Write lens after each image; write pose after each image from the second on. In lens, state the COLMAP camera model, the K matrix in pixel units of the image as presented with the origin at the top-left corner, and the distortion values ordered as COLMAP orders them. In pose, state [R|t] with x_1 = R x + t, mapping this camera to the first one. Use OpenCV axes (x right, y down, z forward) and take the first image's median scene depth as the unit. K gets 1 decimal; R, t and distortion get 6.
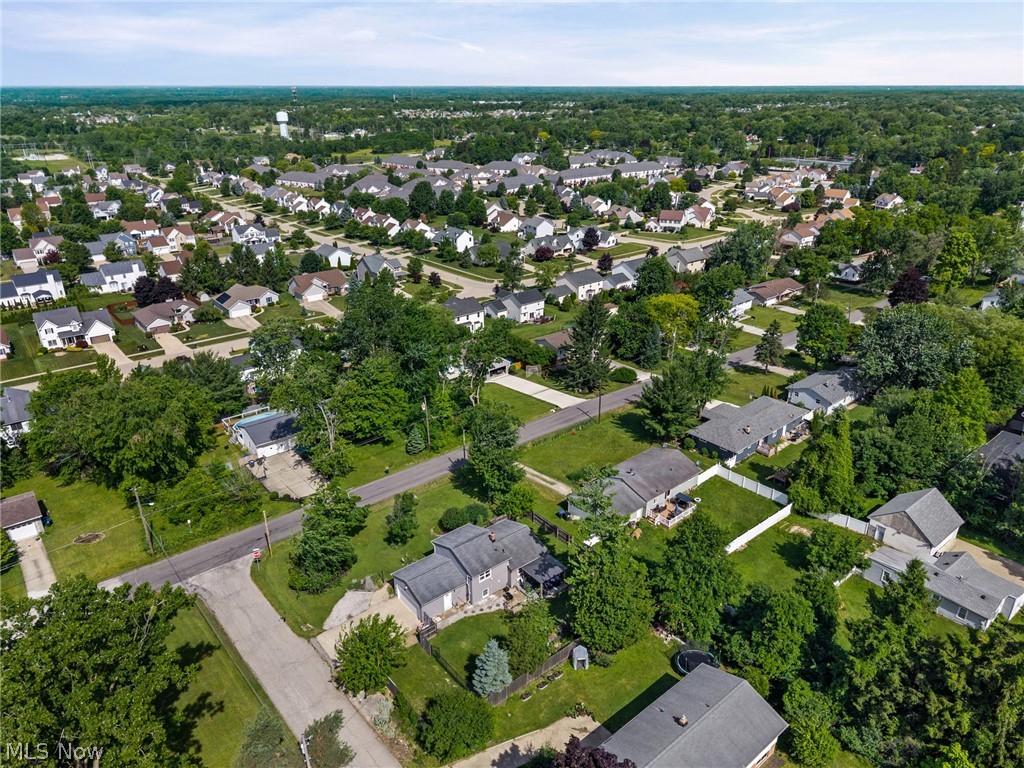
lens RADIAL K [[701.1, 0, 516.7], [0, 701.1, 357.2], [0, 0, 1]] dist [0.046098, -0.098245]
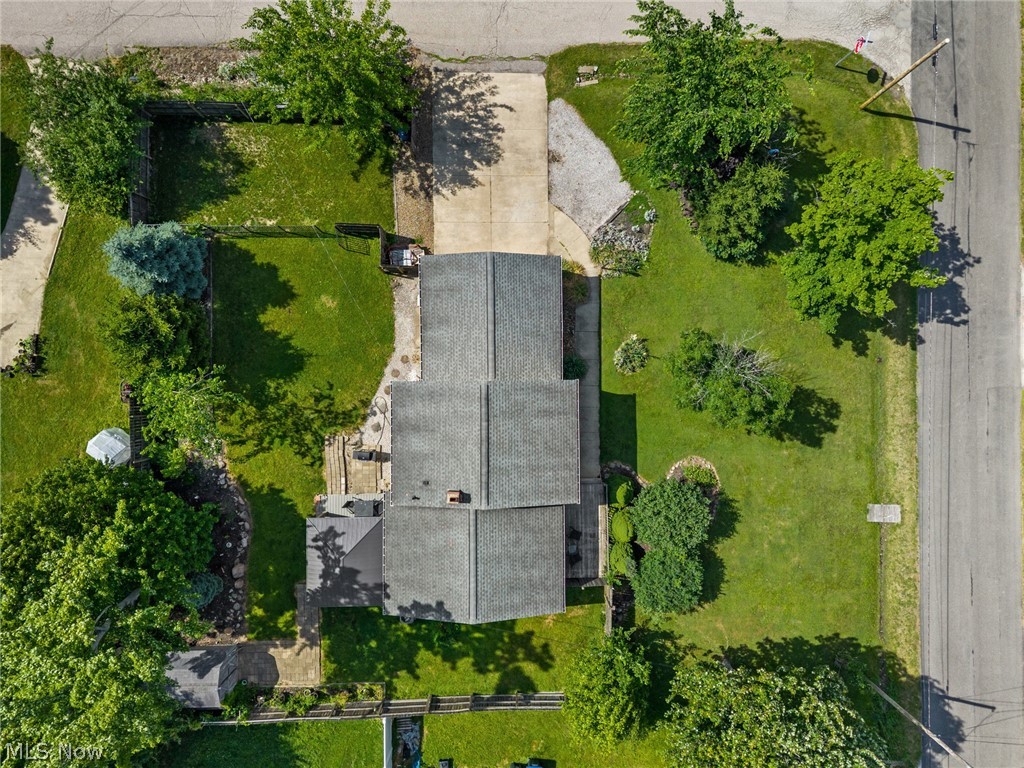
lens RADIAL K [[701.1, 0, 516.7], [0, 701.1, 357.2], [0, 0, 1]] dist [0.046098, -0.098245]
pose [[-0.625426, 0.780242, -0.008003, -0.112281], [-0.295436, -0.227297, 0.927930, -0.078654], [0.722191, 0.582716, 0.372669, 0.859622]]
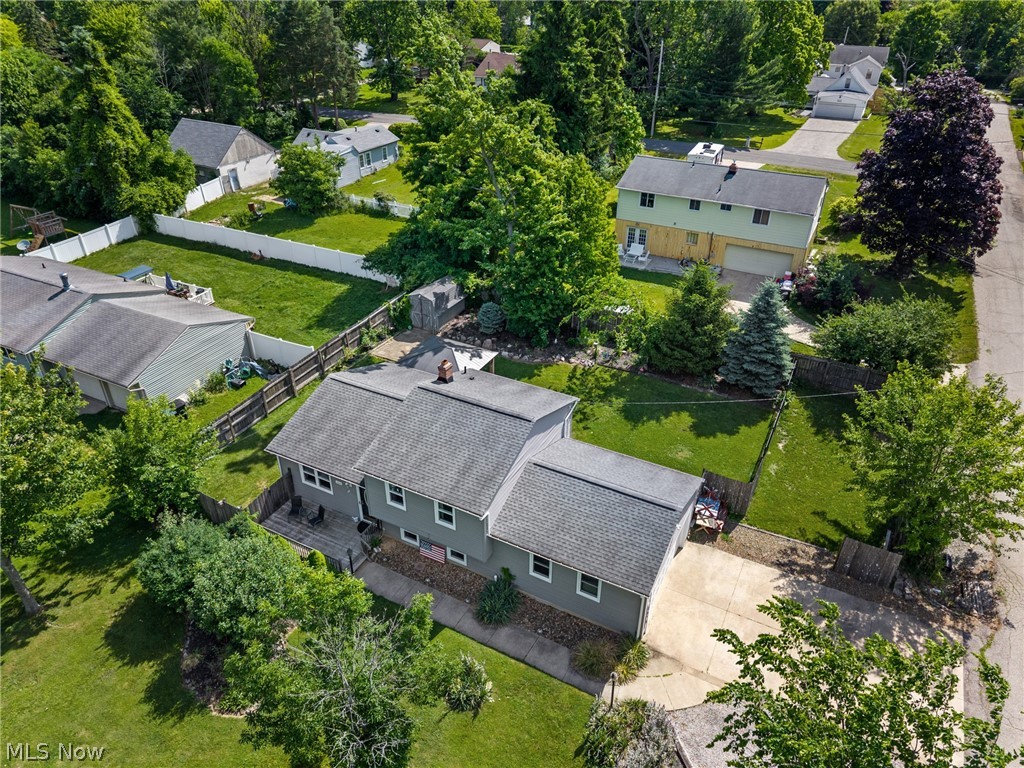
lens RADIAL K [[684.0, 0, 515.7], [0, 684.0, 382.1], [0, 0, 1]] dist [0.061095, -0.086294]
pose [[-0.390880, -0.480235, 0.785231, -0.332722], [0.336944, 0.719231, 0.607598, 0.059533], [-0.856552, 0.502077, -0.119320, 1.032091]]
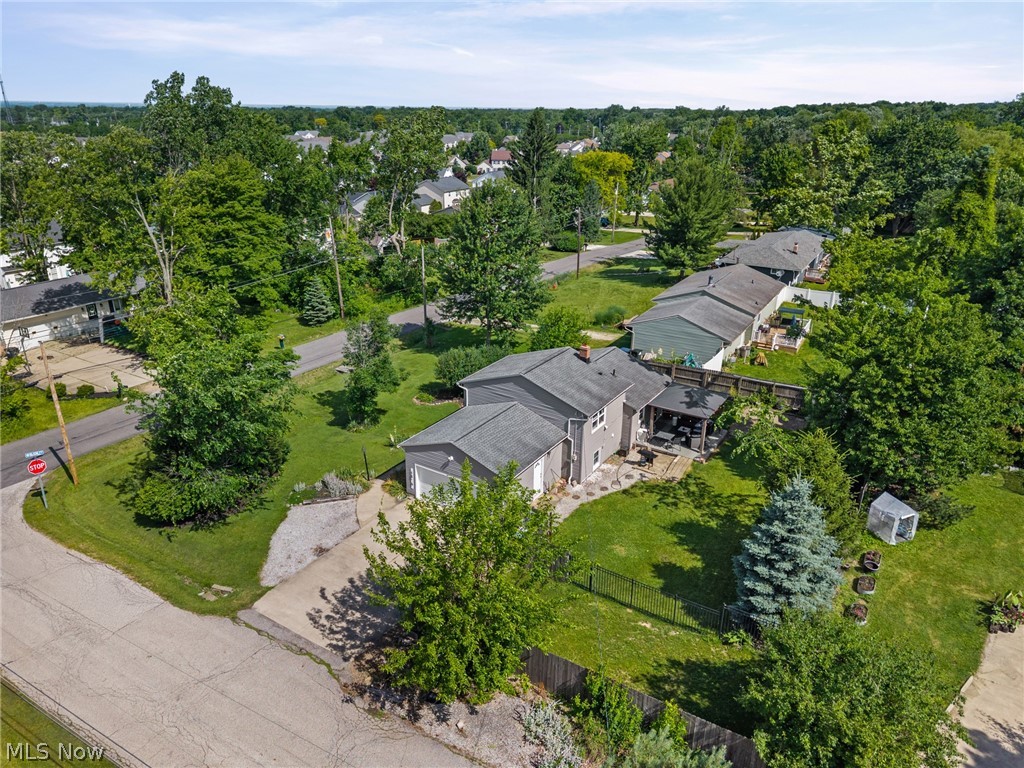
lens RADIAL K [[684.0, 0, 515.7], [0, 684.0, 382.1], [0, 0, 1]] dist [0.061095, -0.086294]
pose [[0.948459, -0.105264, 0.298905, -0.231964], [0.103300, 0.994398, 0.022409, 0.265331], [-0.299590, 0.009622, 0.954020, 0.564411]]
